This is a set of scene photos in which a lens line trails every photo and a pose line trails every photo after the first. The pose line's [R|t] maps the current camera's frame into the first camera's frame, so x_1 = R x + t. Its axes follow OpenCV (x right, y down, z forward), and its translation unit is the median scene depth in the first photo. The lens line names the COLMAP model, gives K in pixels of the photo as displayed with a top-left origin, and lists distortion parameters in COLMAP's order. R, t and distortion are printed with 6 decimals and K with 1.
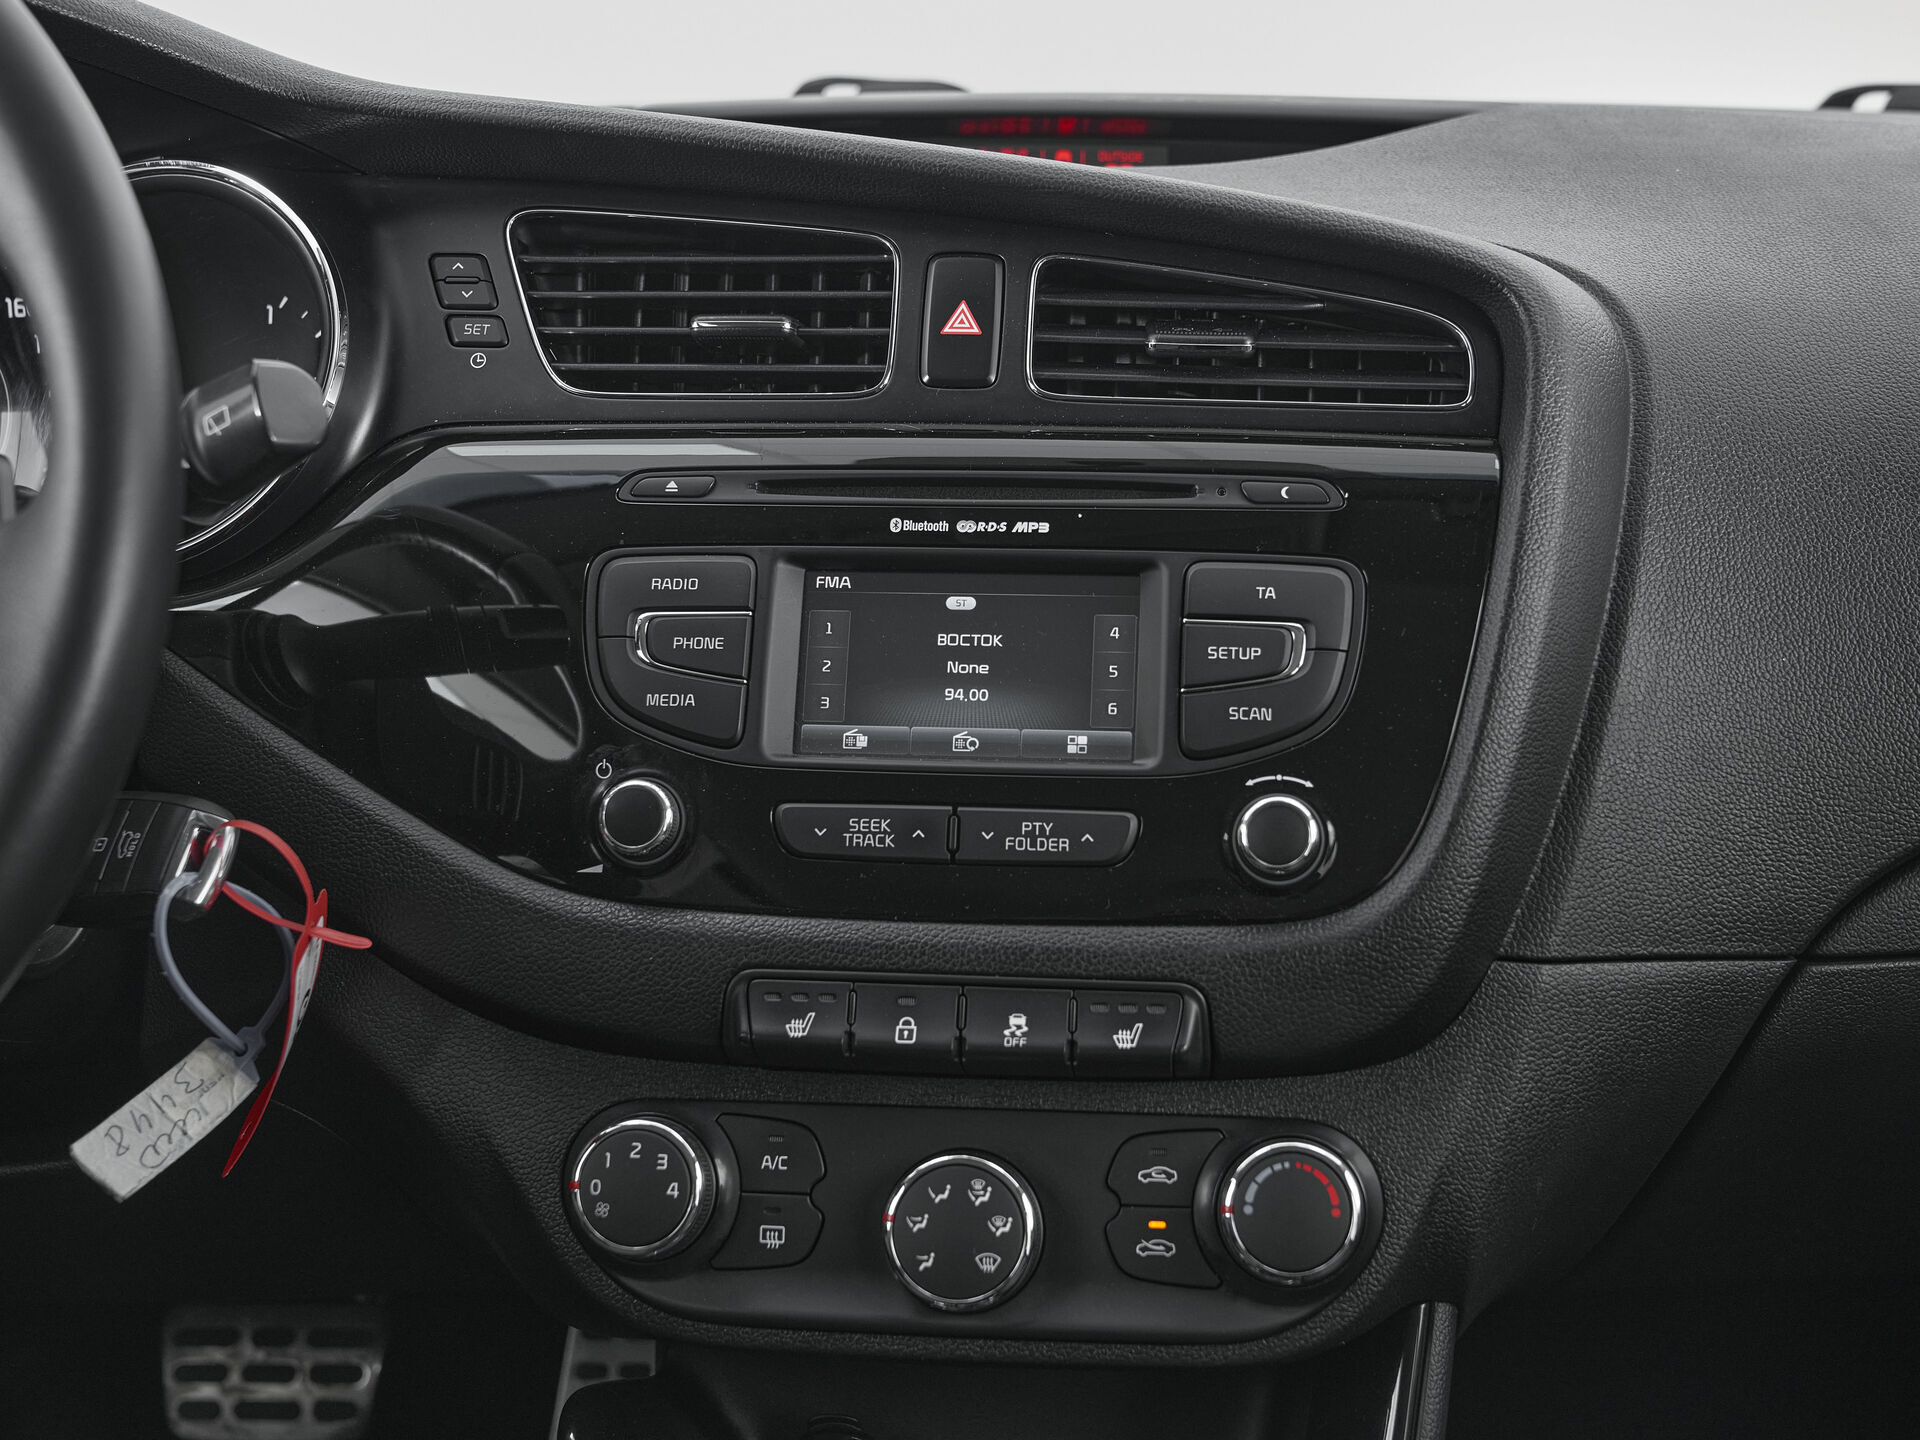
lens RADIAL K [[2419.5, 0, 960.0], [0, 2419.5, 720.0], [0, 0, 1]] dist [-0.034262, -0.048427]
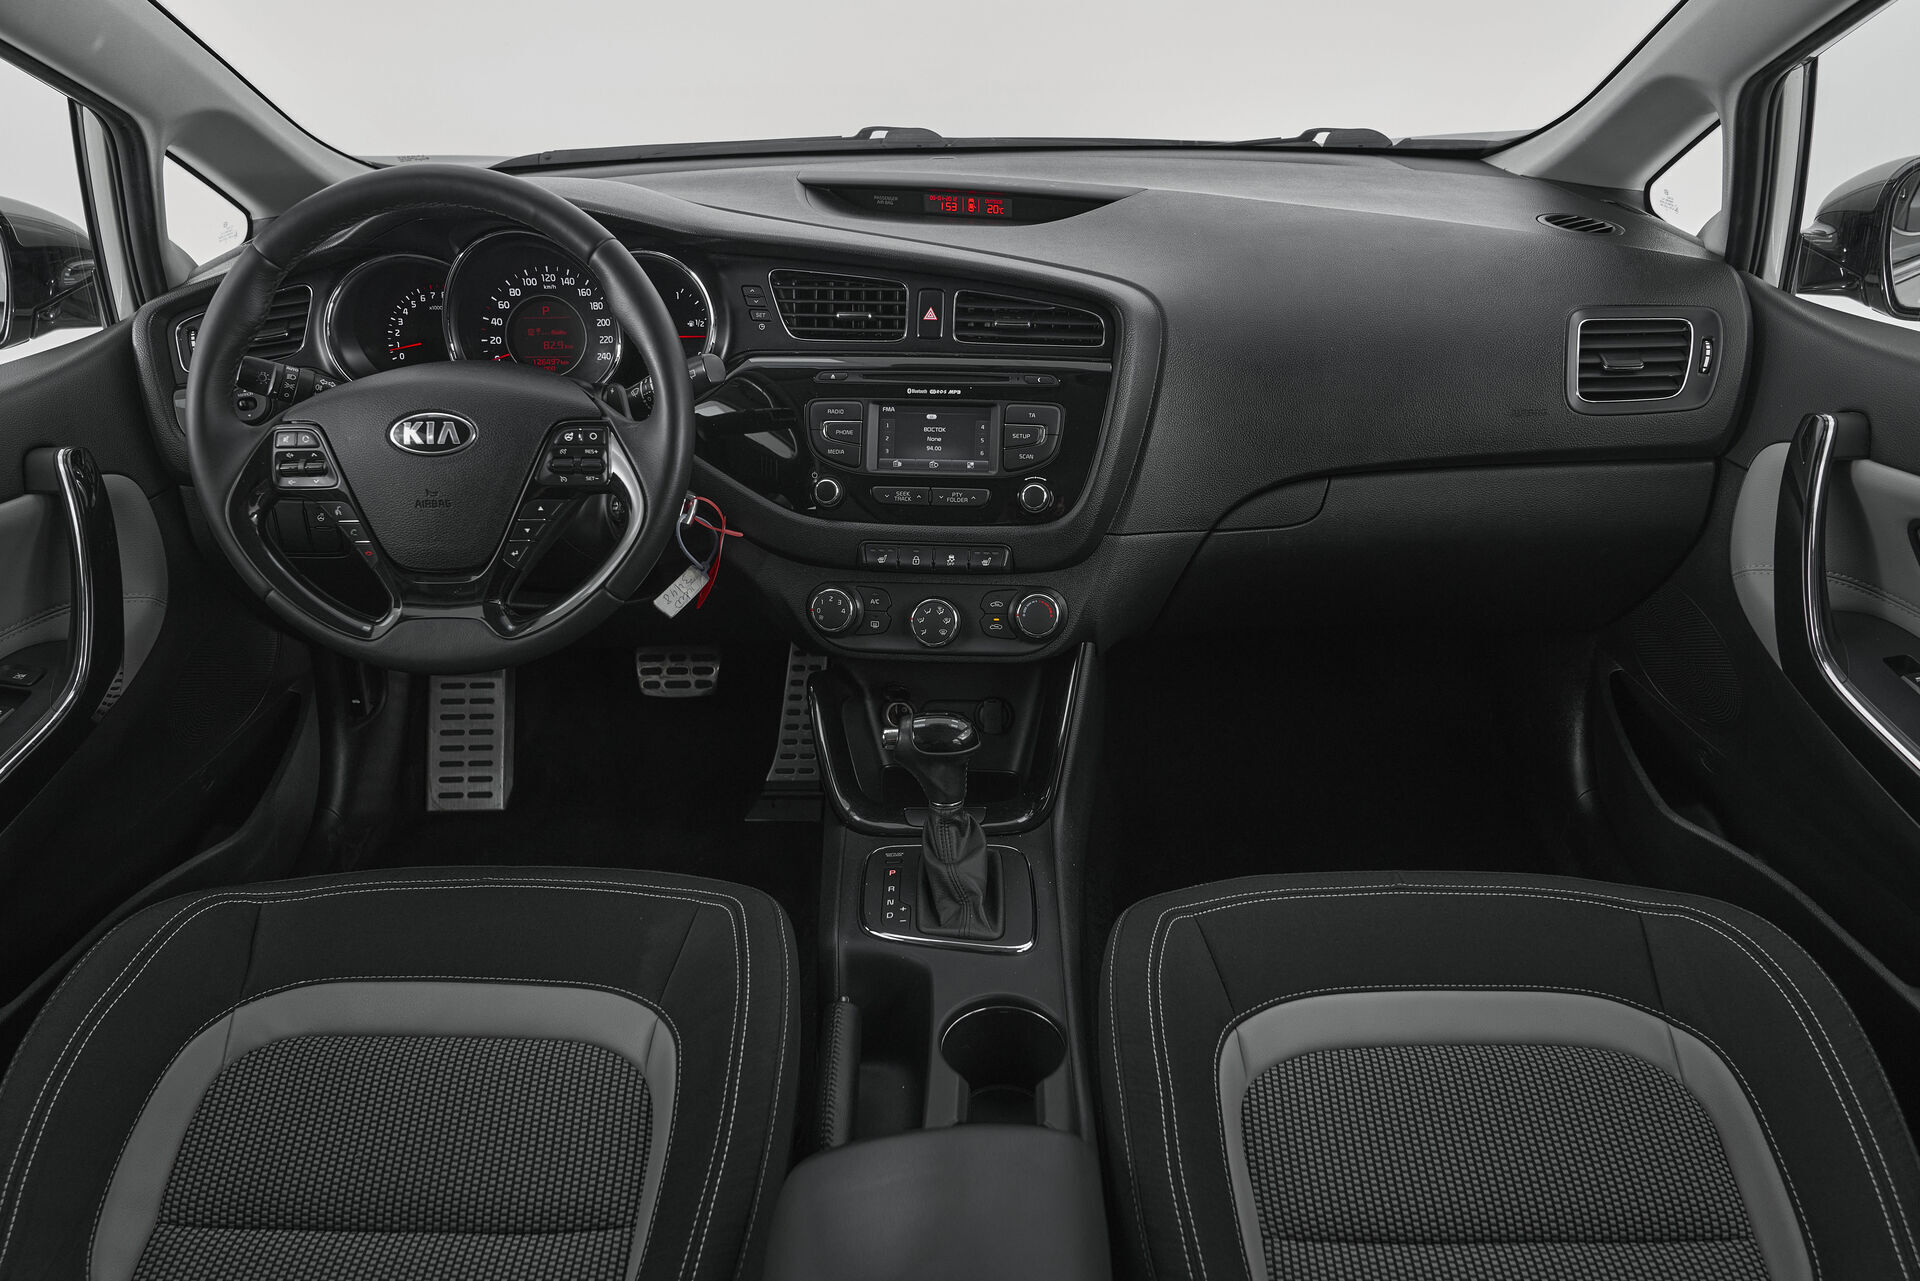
lens RADIAL K [[1335.3, 0, 949.2], [0, 1335.3, 638.5], [0, 0, 1]] dist [0.016954, -0.054974]
pose [[0.999903, -0.013882, 0.001191, 0.016916], [0.013190, 0.970674, 0.240039, -0.184728], [-0.004488, -0.240000, 0.970763, -0.693527]]
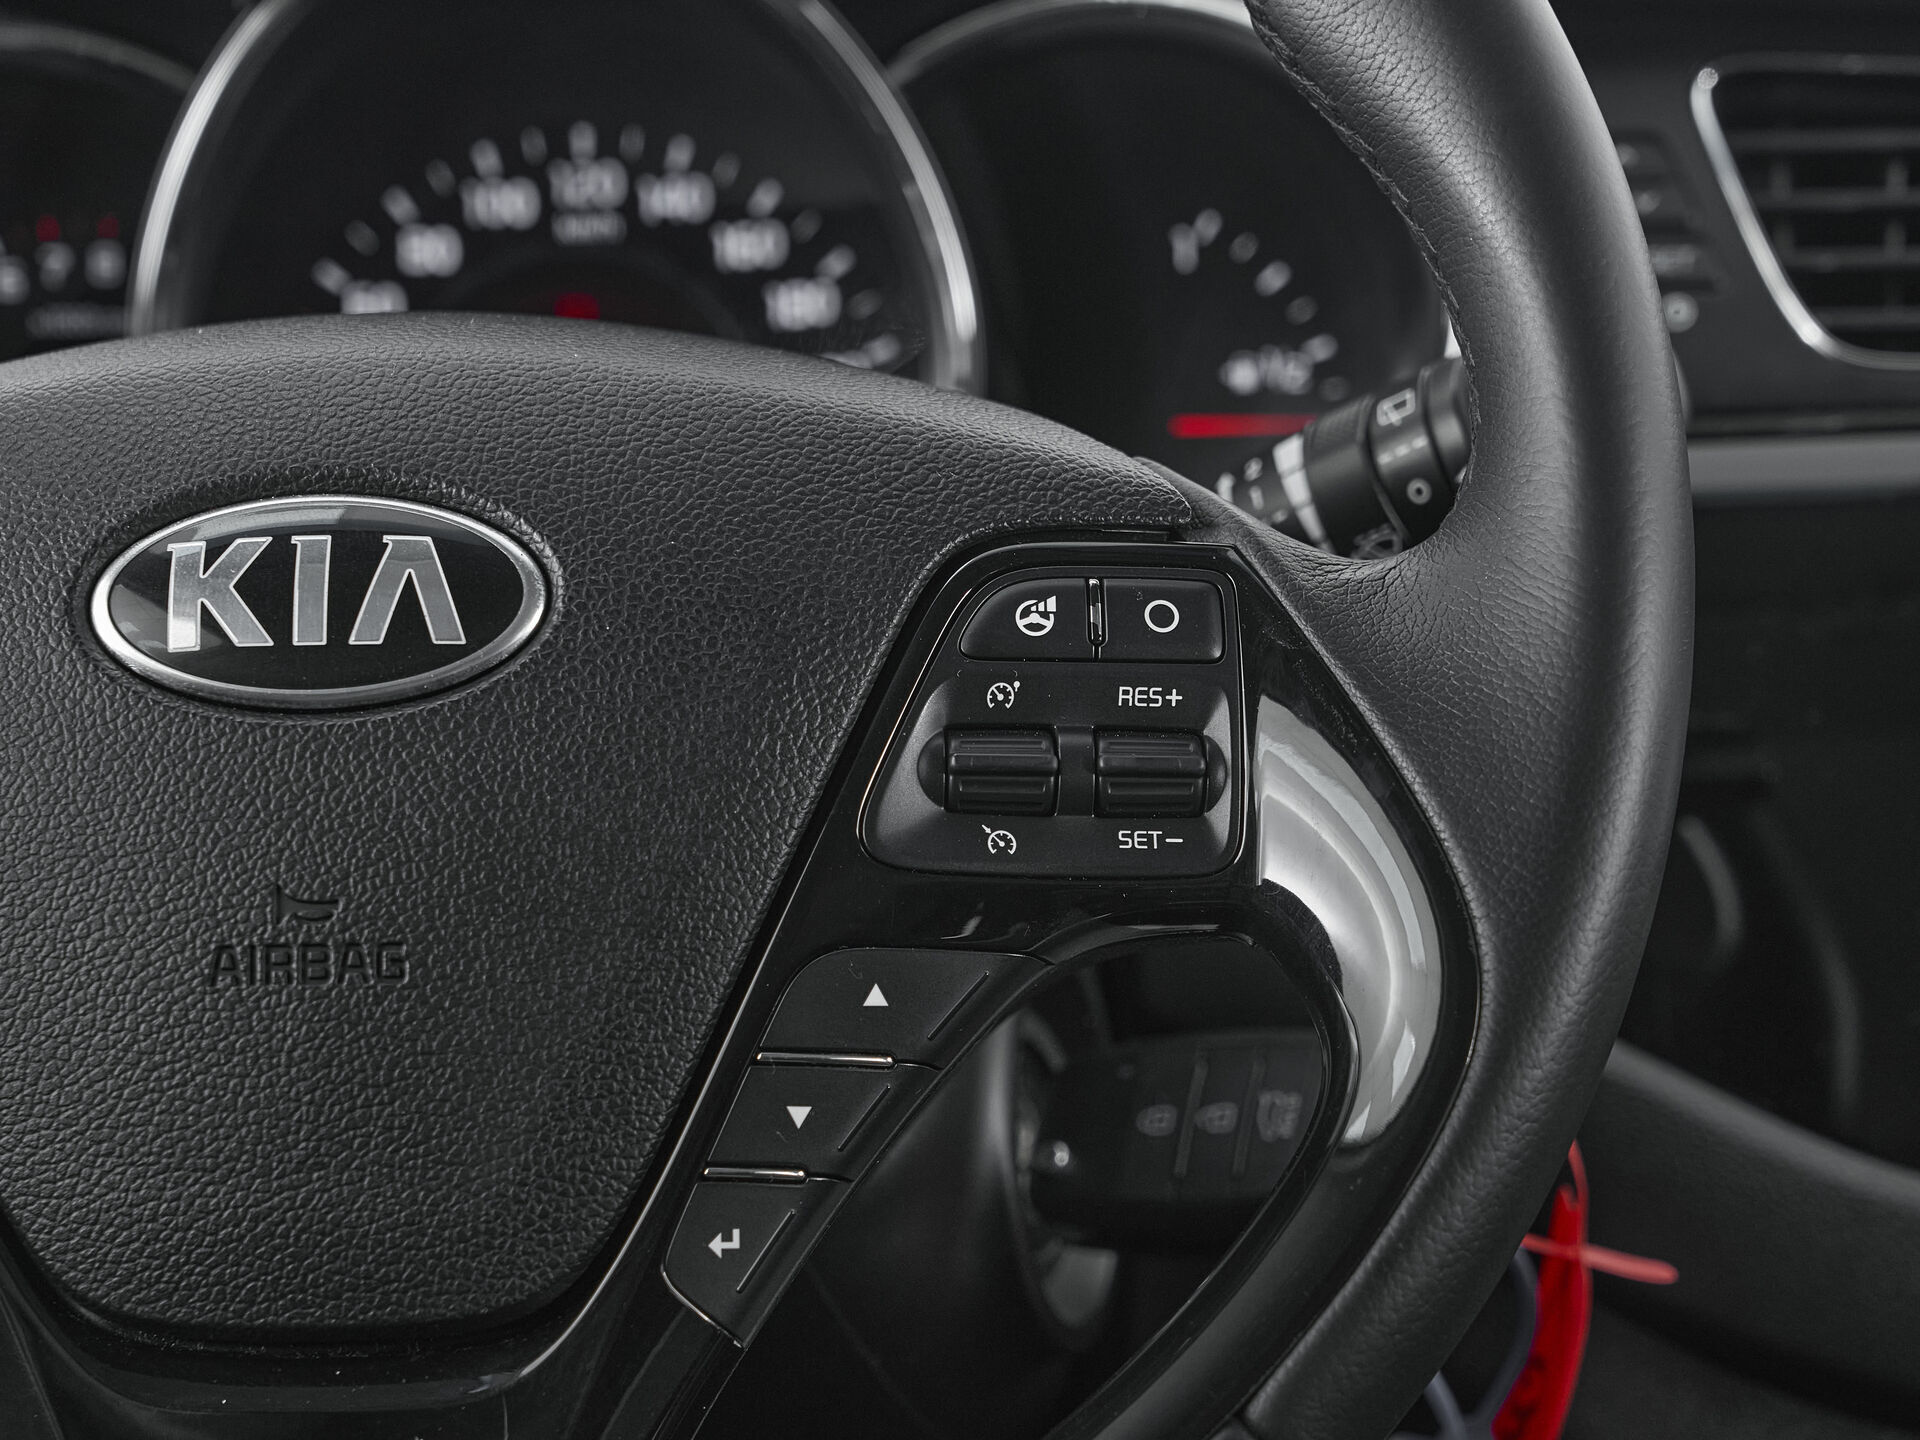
lens RADIAL K [[4670.1, 0, 961.4], [0, 4670.1, 935.0], [0, 0, 1]] dist [-0.069138, 0.358378]
pose [[0.999305, -0.022209, -0.029939, -0.381311], [0.021381, 0.999388, -0.027697, 0.036237], [0.030536, 0.027038, 0.999168, -0.164856]]
